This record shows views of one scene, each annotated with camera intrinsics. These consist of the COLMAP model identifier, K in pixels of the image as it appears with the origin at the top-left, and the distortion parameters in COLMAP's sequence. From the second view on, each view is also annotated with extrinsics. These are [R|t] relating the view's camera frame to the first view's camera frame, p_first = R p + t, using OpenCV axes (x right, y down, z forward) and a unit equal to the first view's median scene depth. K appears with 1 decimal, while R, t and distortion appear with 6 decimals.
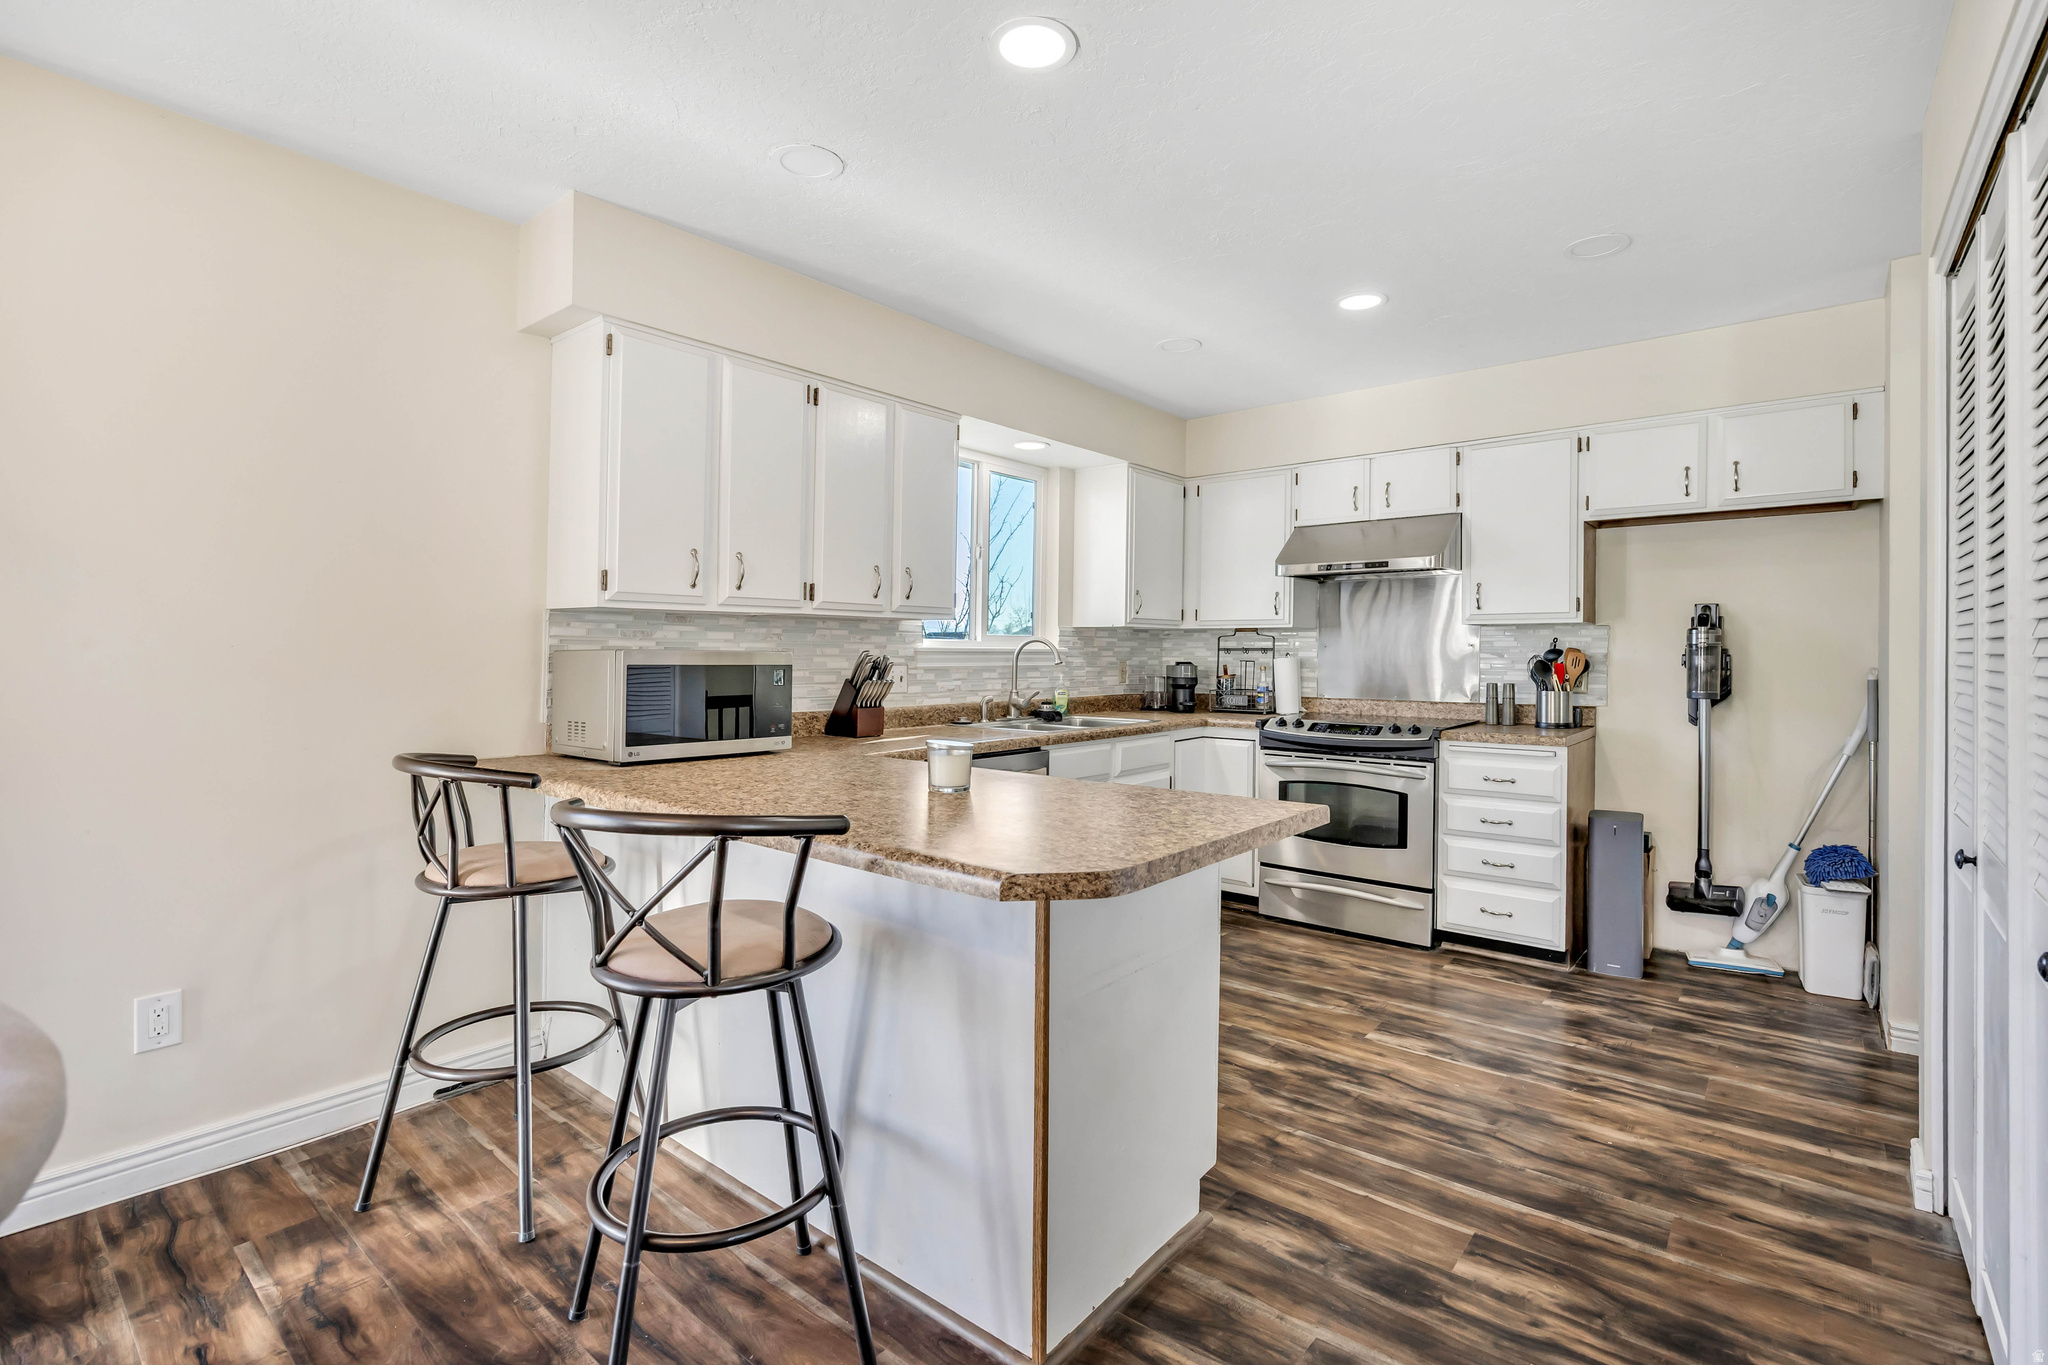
lens RADIAL K [[922.9, 0, 1034.9], [0, 922.9, 637.8], [0, 0, 1]] dist [-0.015641, -0.000605]
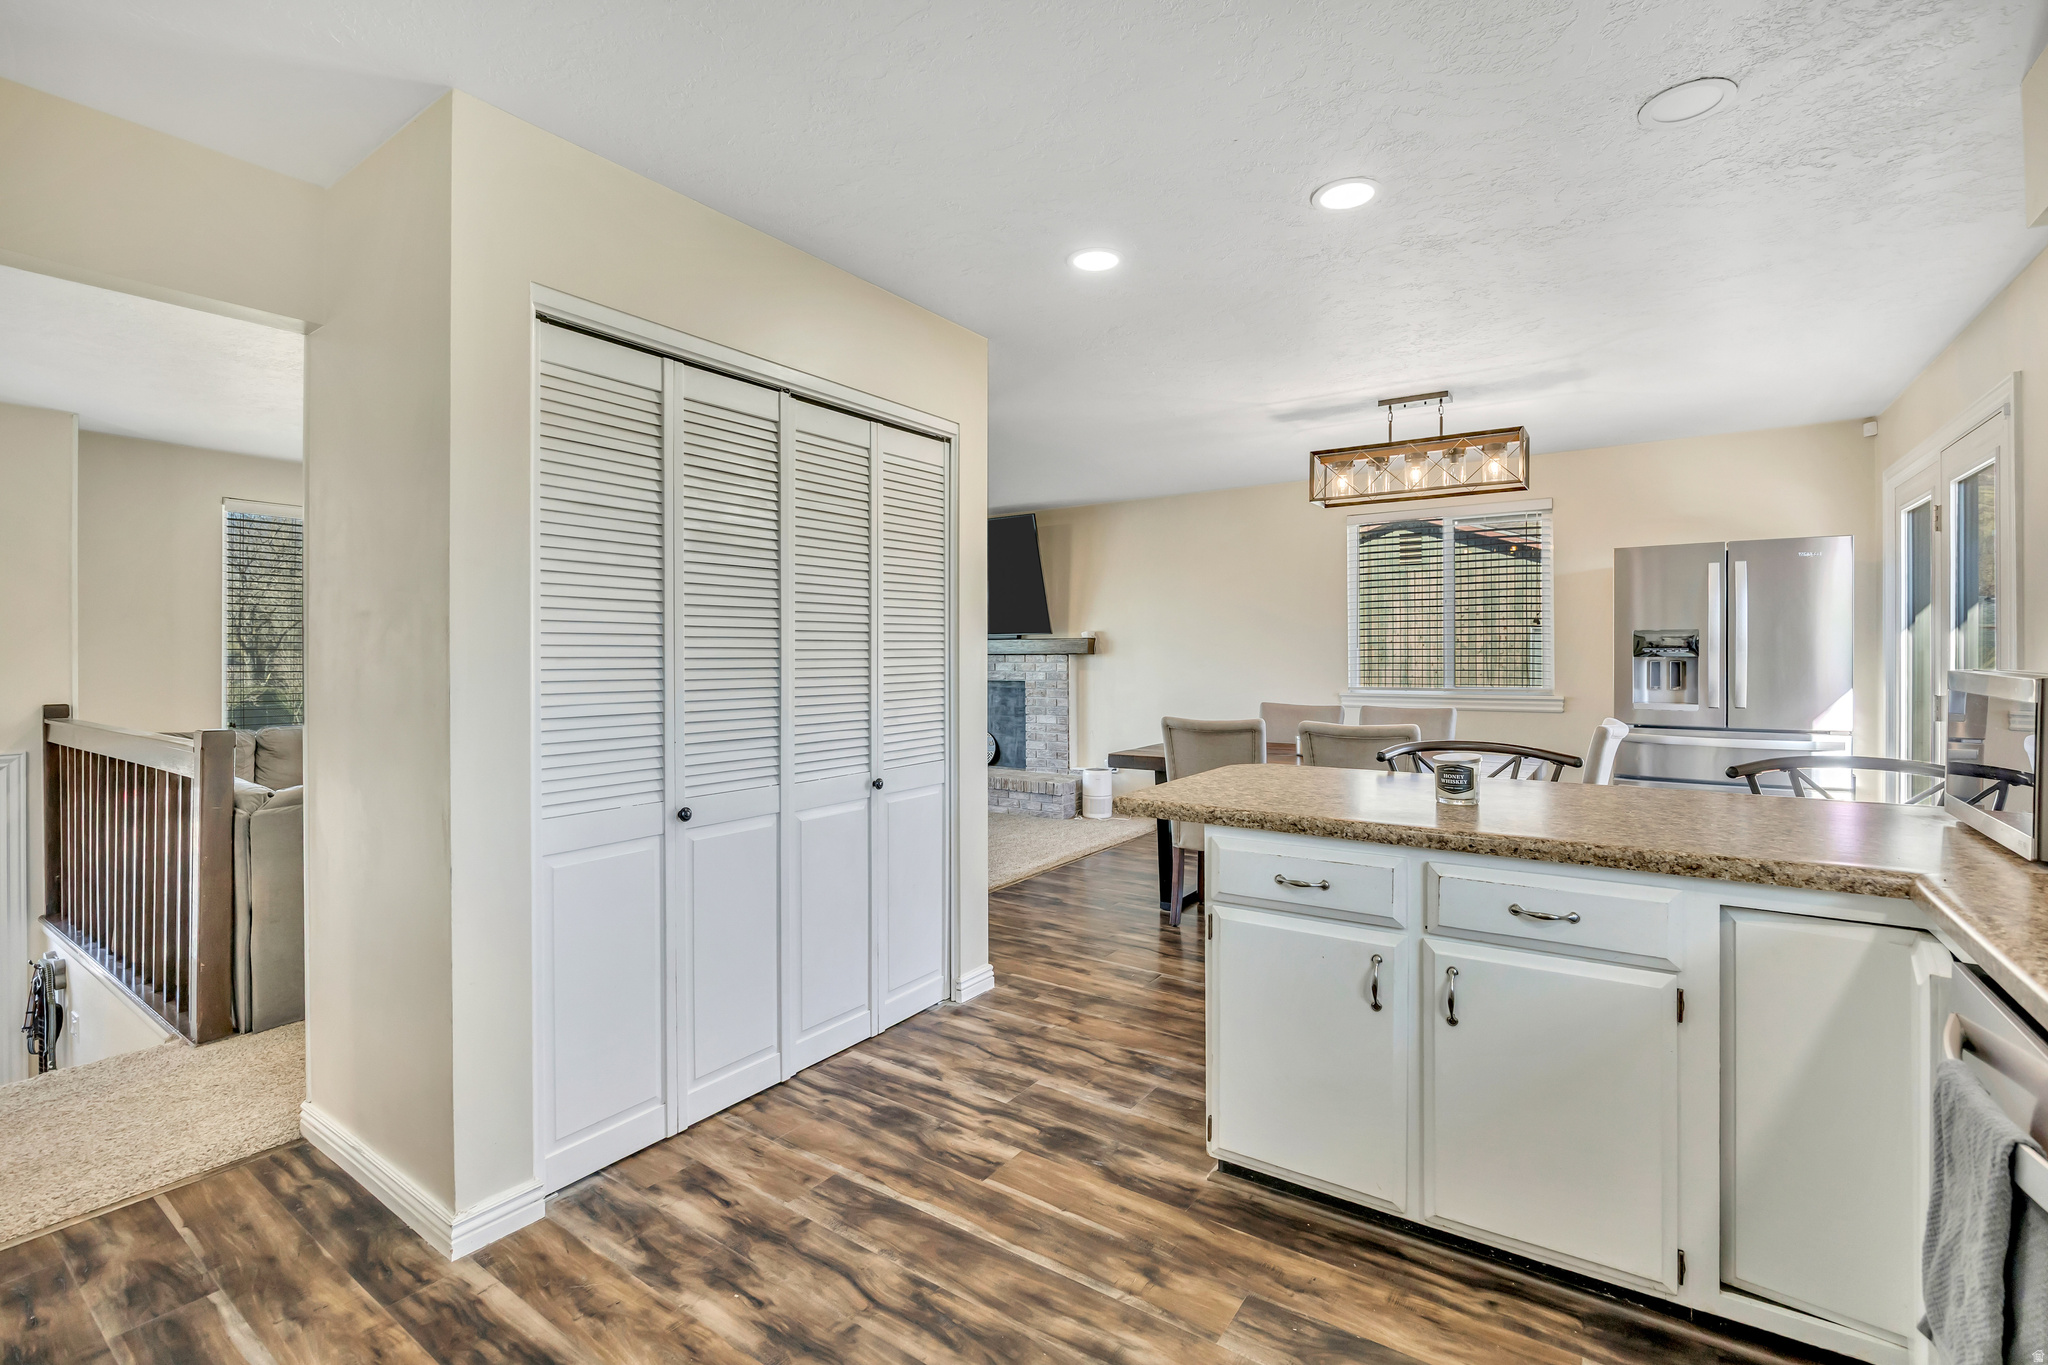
lens RADIAL K [[895.3, 0, 1026.5], [0, 895.3, 657.5], [0, 0, 1]] dist [0.002533, 0.000057]
pose [[-0.996447, 0.011017, -0.083503, 0.408023], [0.012825, 0.999694, -0.021143, 0.010038], [0.083245, -0.022139, -0.996283, 1.706538]]
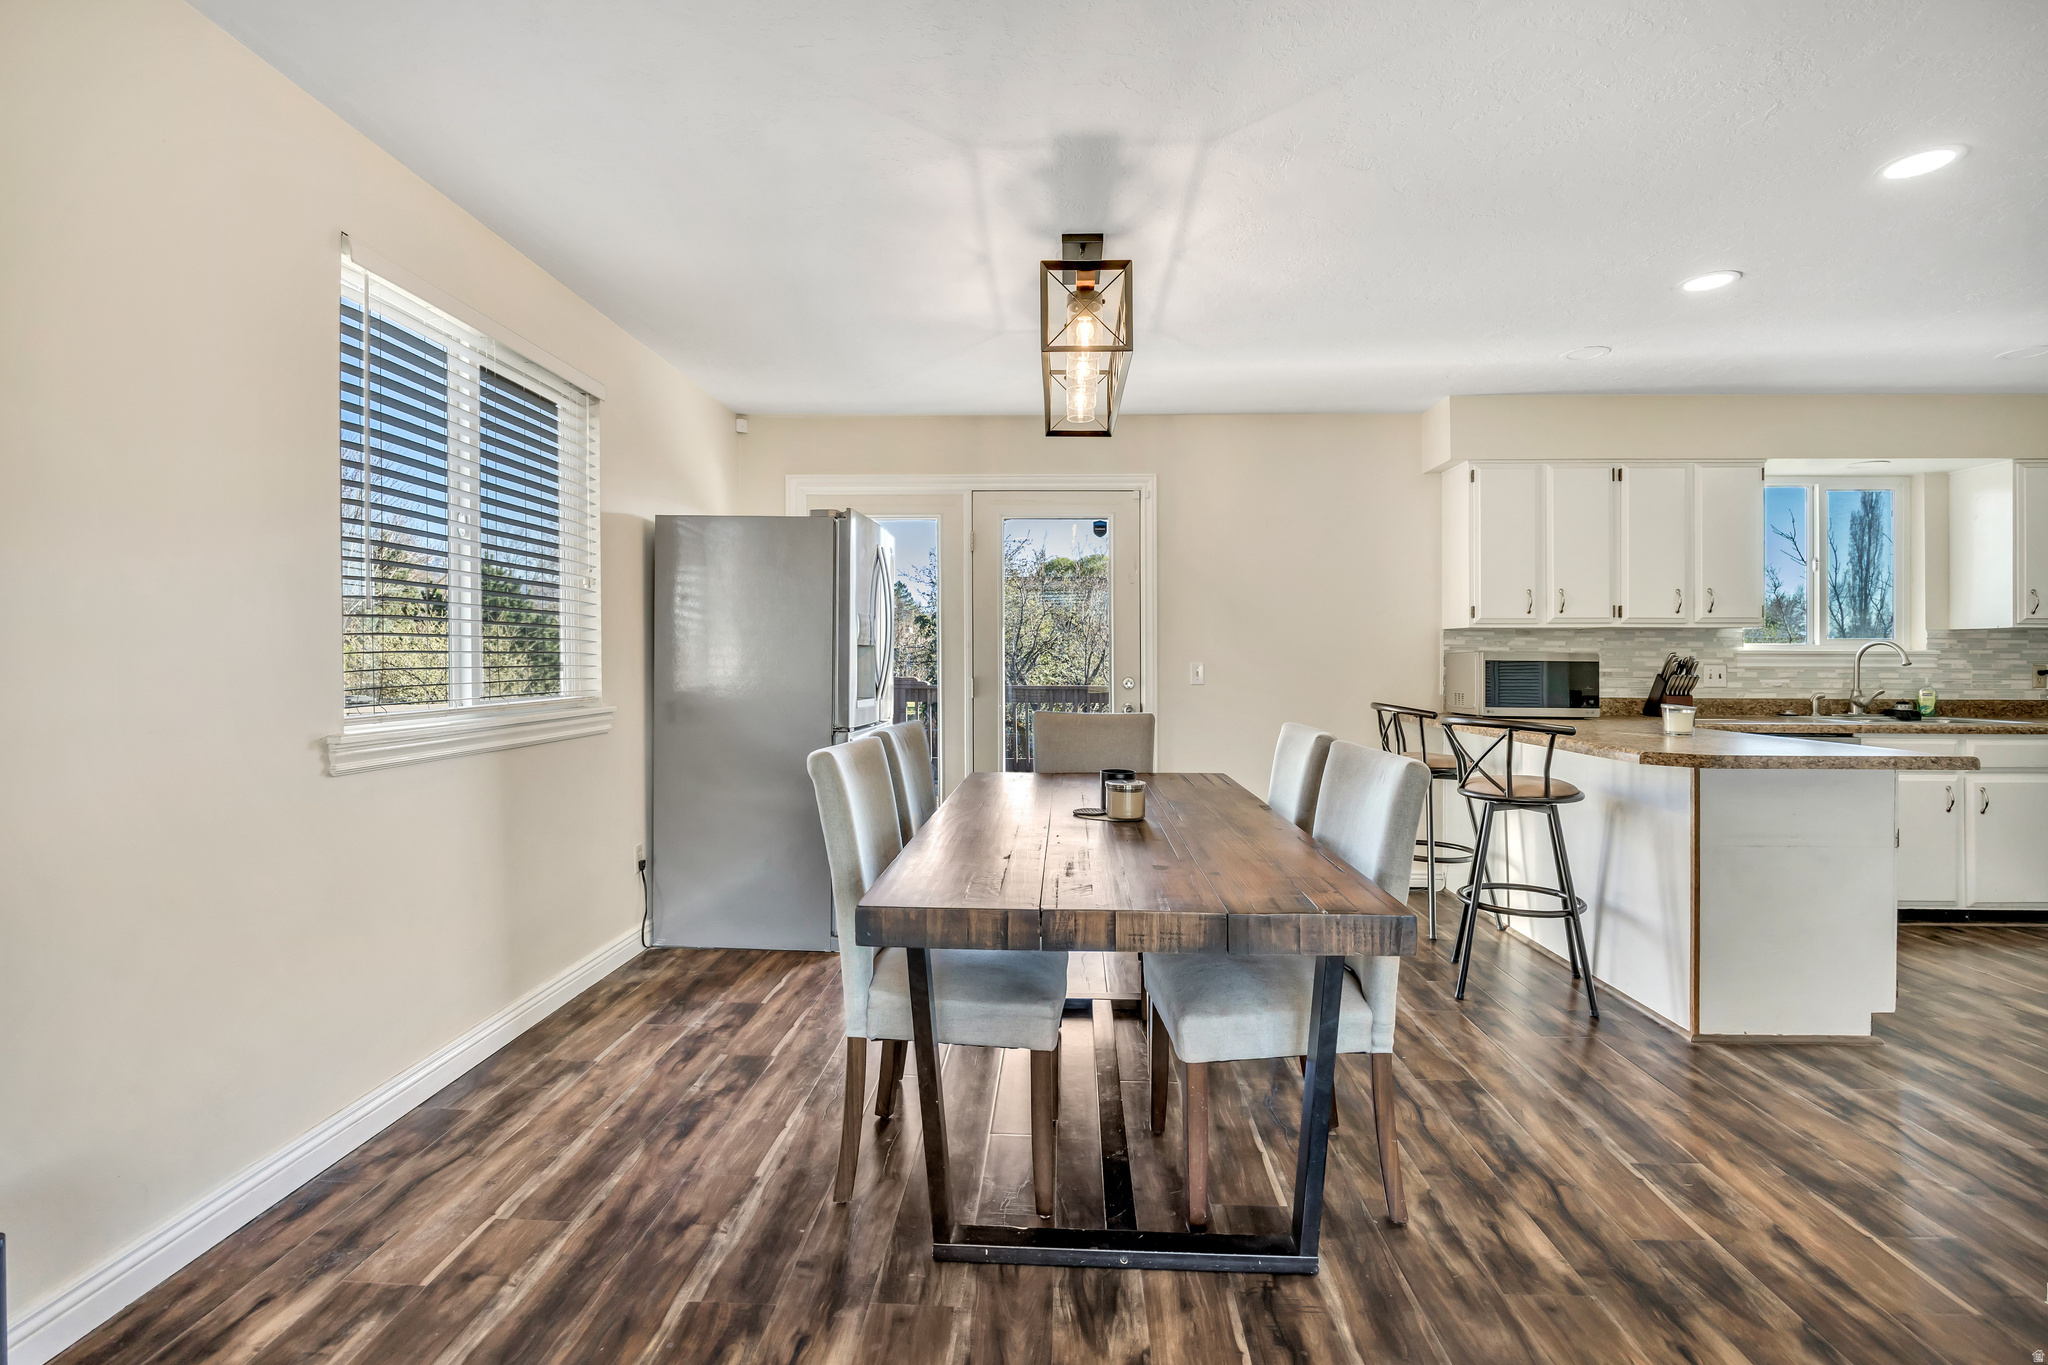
lens RADIAL K [[922.9, 0, 1034.9], [0, 922.9, 637.8], [0, 0, 1]] dist [-0.015641, -0.000605]
pose [[0.608436, -0.019865, -0.793354, 0.426862], [0.010678, 0.999801, -0.016845, 0.006866], [0.793531, 0.001778, 0.608527, -0.750676]]
